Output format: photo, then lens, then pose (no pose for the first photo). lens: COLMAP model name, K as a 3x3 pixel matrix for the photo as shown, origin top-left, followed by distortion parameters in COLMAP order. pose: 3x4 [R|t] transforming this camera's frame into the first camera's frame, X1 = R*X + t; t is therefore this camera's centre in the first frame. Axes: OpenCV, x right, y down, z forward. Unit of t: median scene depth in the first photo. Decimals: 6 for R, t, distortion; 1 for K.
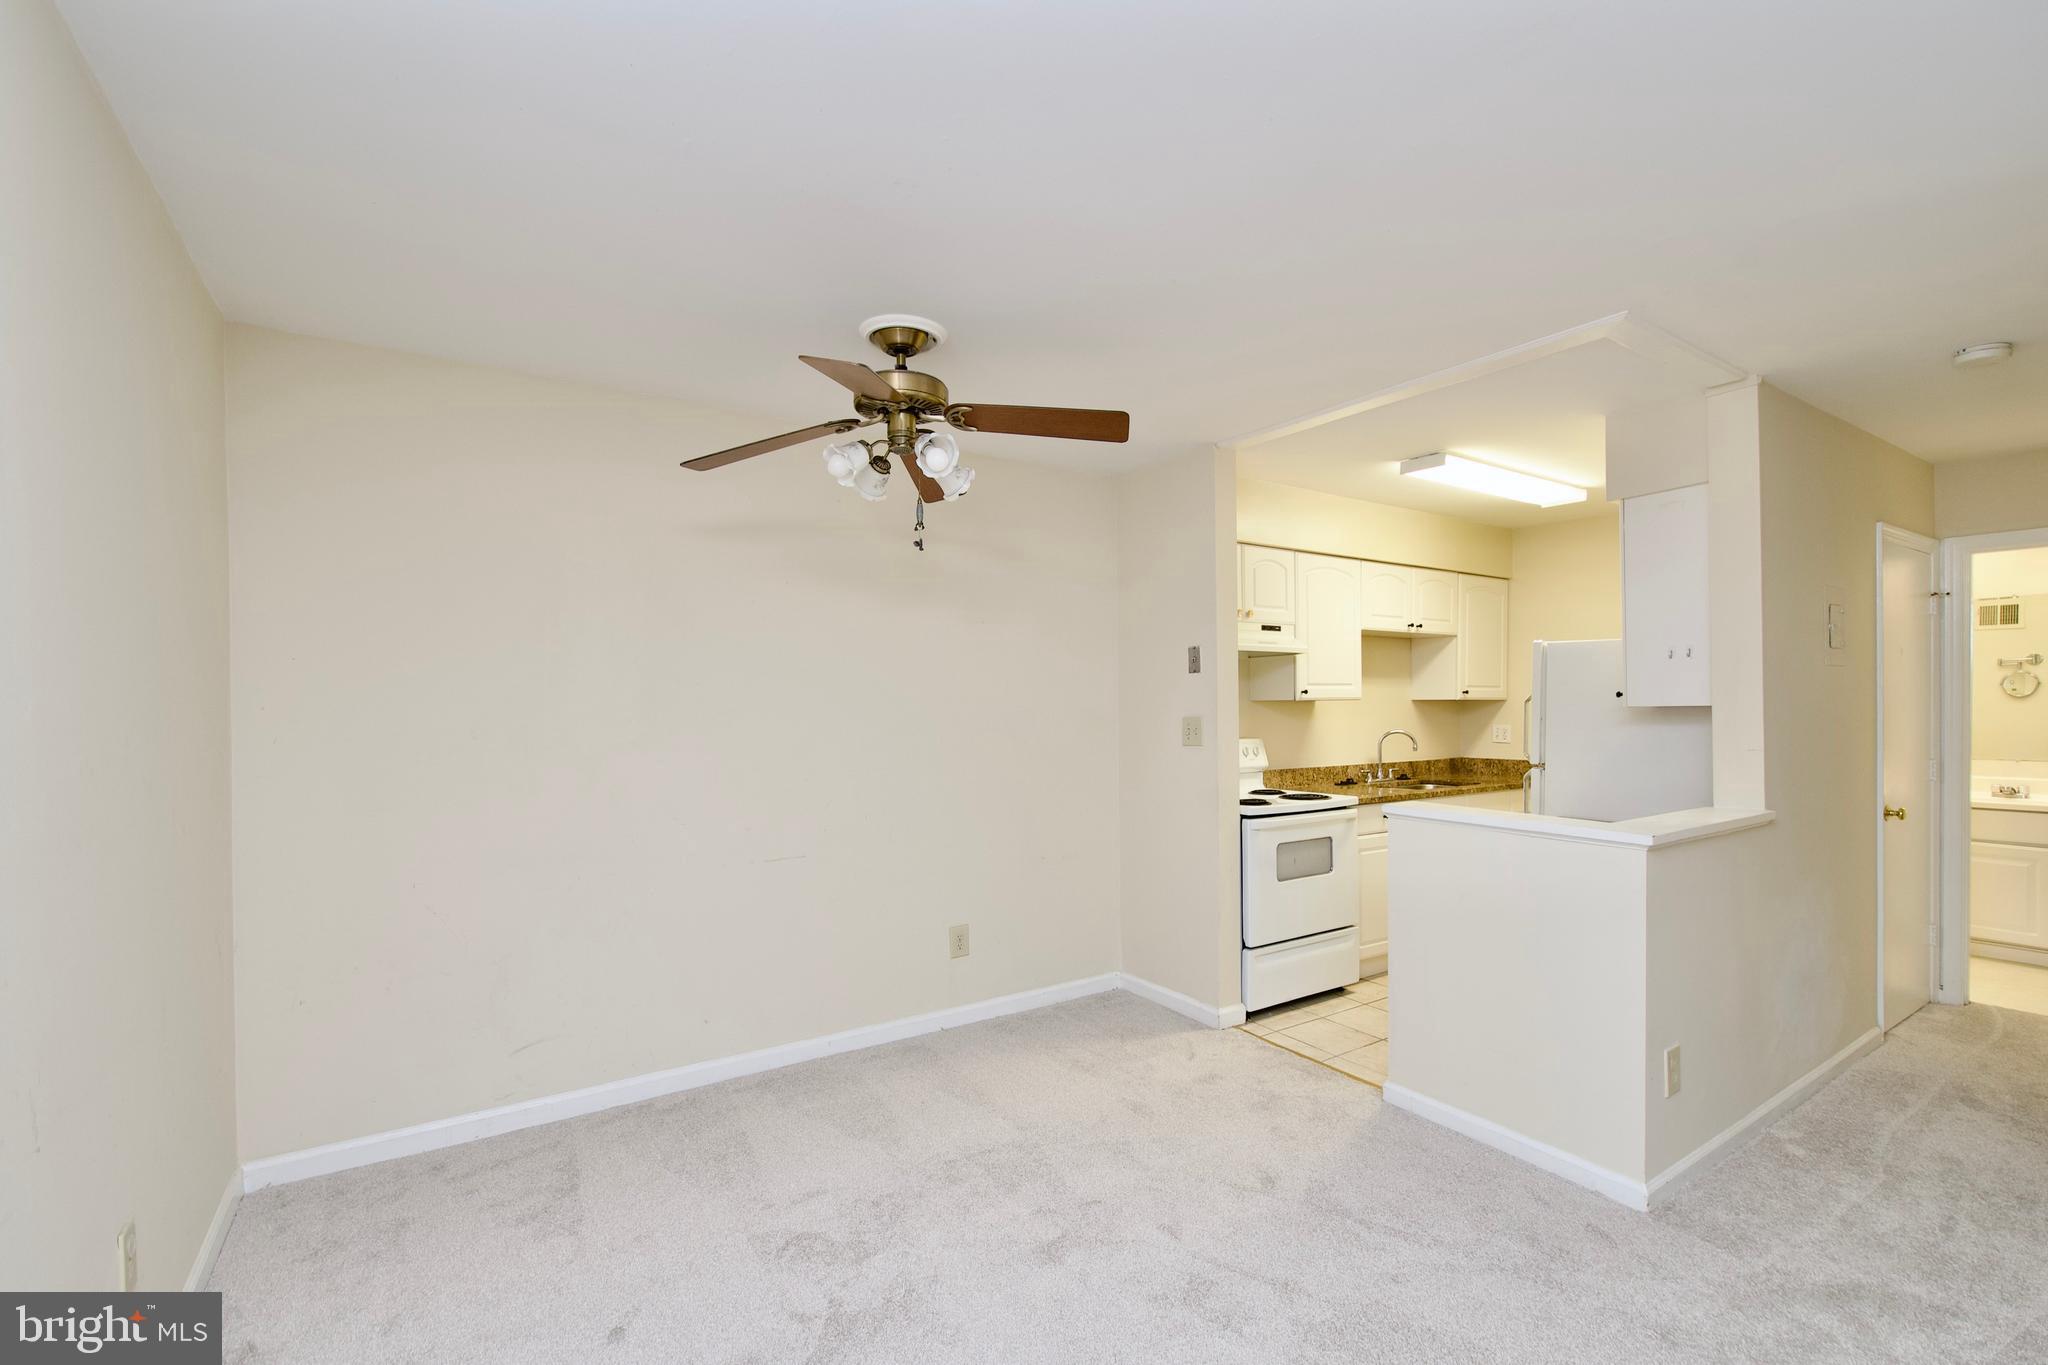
lens RADIAL K [[902.4, 0, 1039.4], [0, 902.4, 715.5], [0, 0, 1]] dist [0.007762, -0.005705]
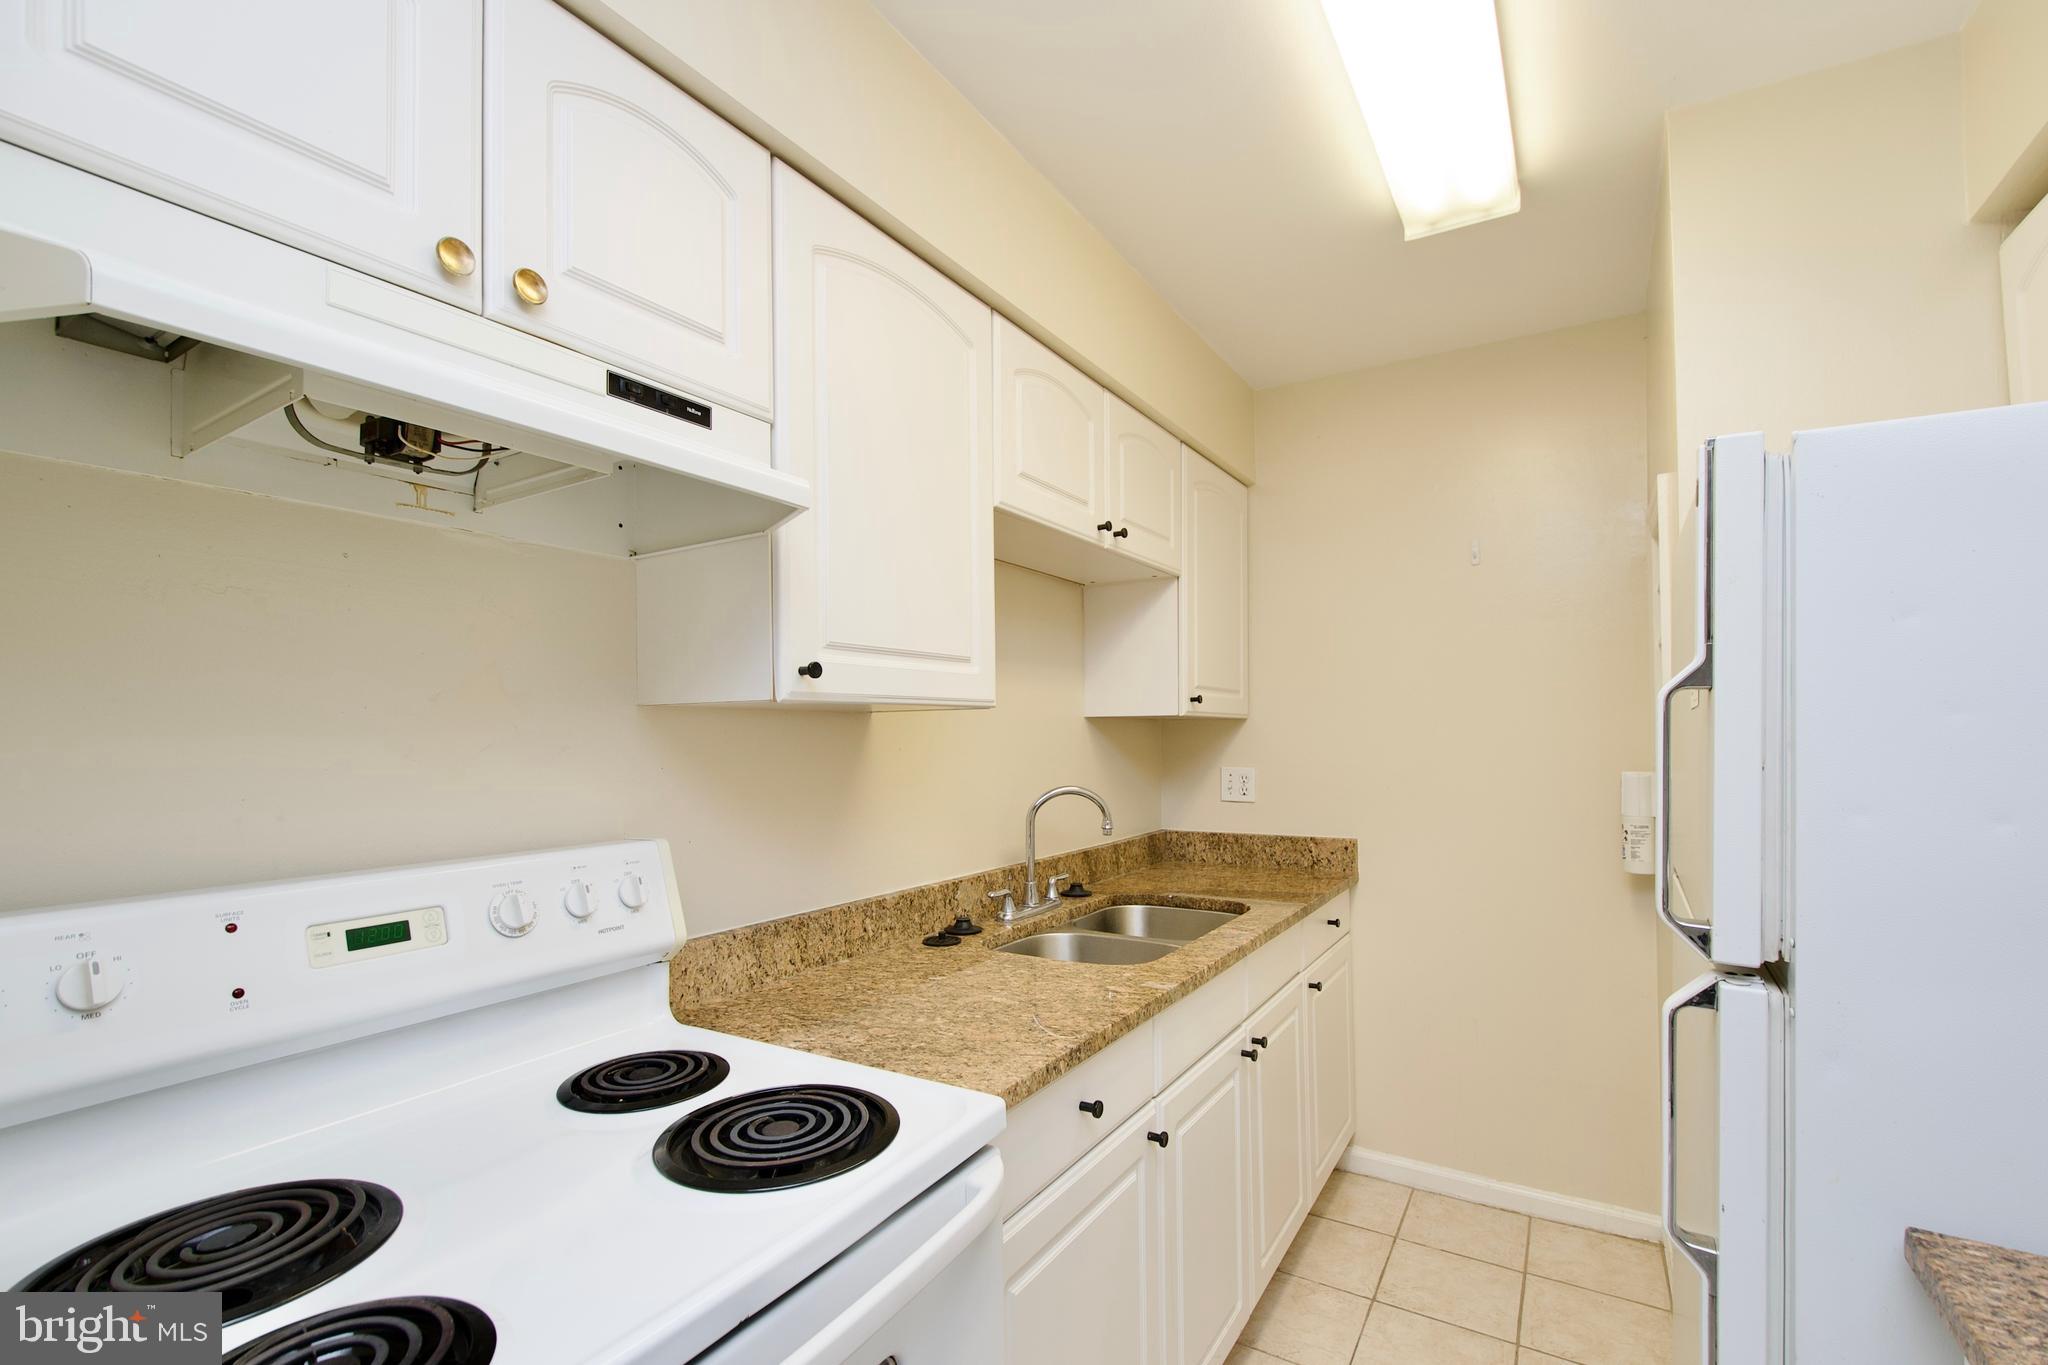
lens RADIAL K [[902.4, 0, 1037.5], [0, 902.4, 712.0], [0, 0, 1]] dist [0.007762, -0.005705]
pose [[0.911196, 0.009682, 0.411860, 0.279785], [0.006128, 0.999295, -0.037048, -0.003349], [-0.411928, 0.036281, 0.910494, 0.828651]]
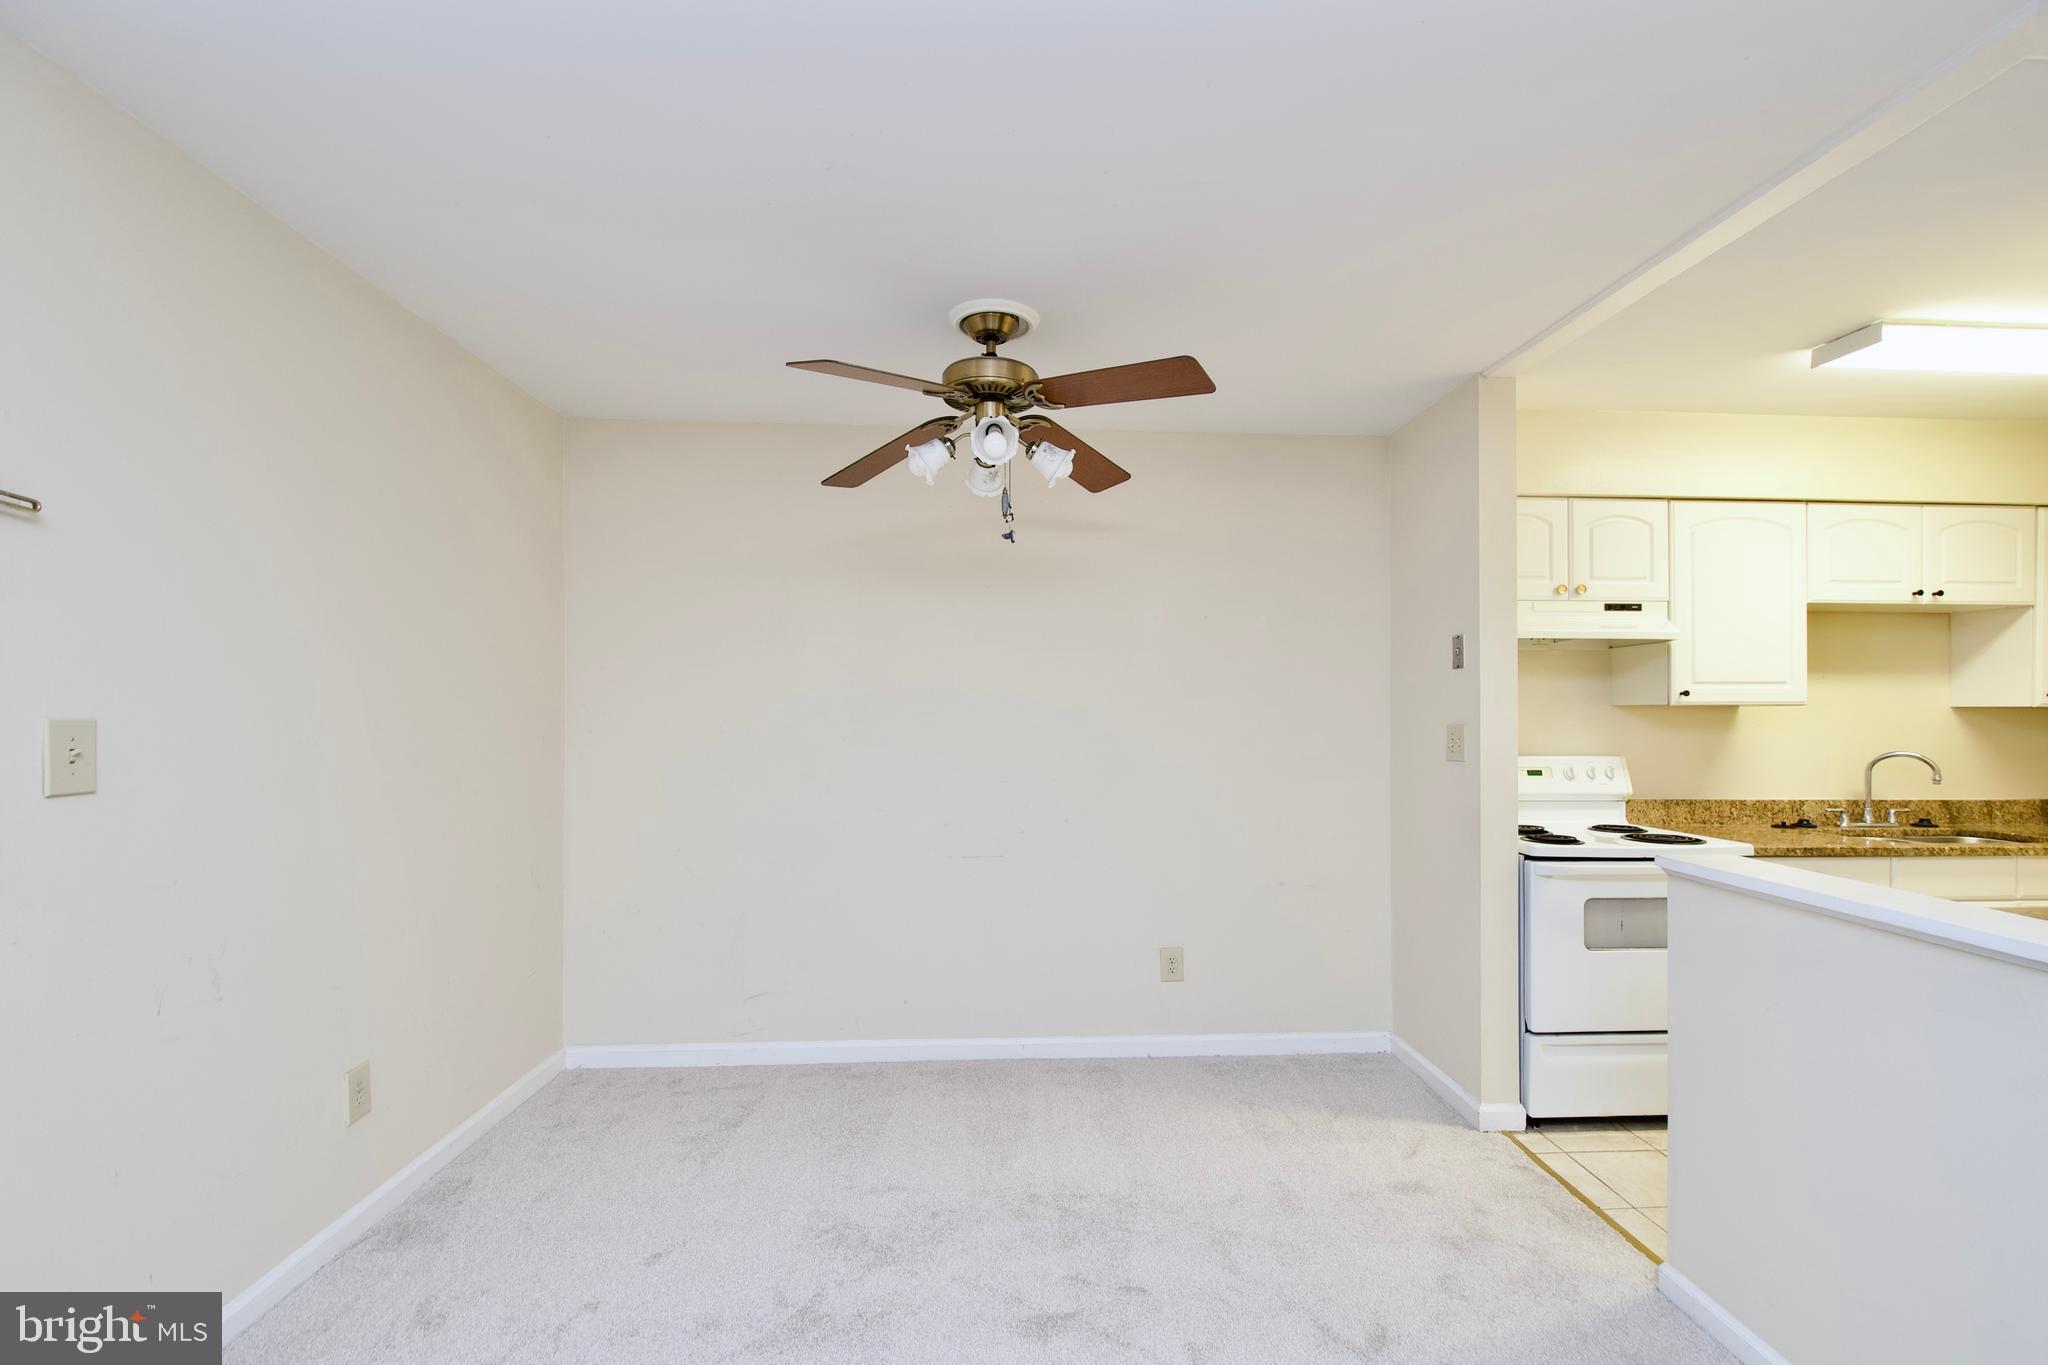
lens RADIAL K [[902.4, 0, 1036.8], [0, 902.4, 711.1], [0, 0, 1]] dist [0.007762, -0.005705]
pose [[0.858011, 0.008104, -0.513567, 0.253652], [-0.014748, 0.999852, -0.008862, 0.002306], [0.513419, 0.015178, 0.858004, 0.131795]]
